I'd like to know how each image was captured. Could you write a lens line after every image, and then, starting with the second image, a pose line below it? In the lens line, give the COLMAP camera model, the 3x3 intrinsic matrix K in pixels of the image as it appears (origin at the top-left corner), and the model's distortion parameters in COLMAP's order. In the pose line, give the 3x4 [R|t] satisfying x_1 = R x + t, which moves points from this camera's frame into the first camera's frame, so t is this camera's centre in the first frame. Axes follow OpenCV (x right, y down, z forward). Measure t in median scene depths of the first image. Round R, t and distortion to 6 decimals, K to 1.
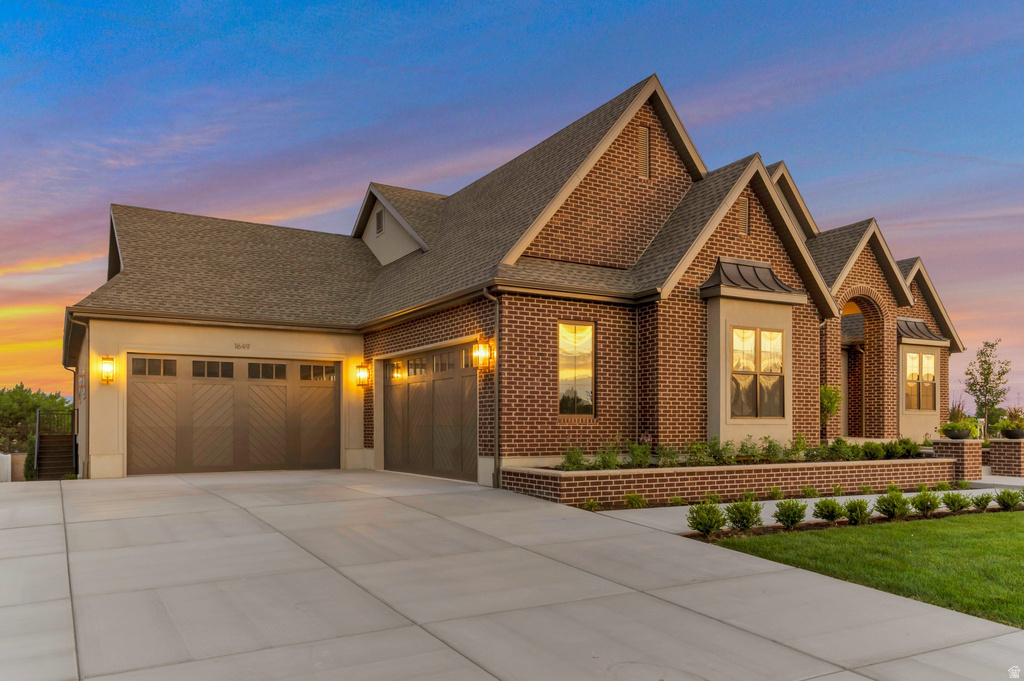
lens RADIAL K [[780.5, 0, 512.0], [0, 780.5, 340.5], [0, 0, 1]] dist [-0.000229, -0.000812]
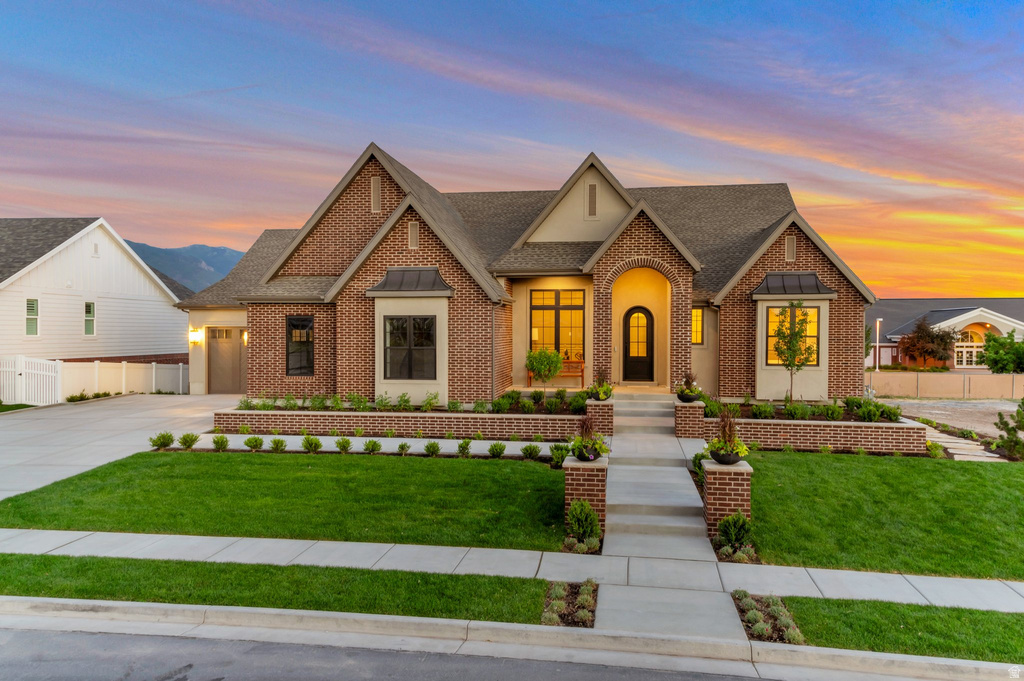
lens RADIAL K [[780.5, 0, 512.0], [0, 780.5, 340.5], [0, 0, 1]] dist [-0.000229, -0.000812]
pose [[0.786041, 0.012651, -0.618046, 1.300493], [0.063873, 0.992777, 0.101556, -0.099674], [0.614866, -0.119304, 0.779555, 0.022506]]
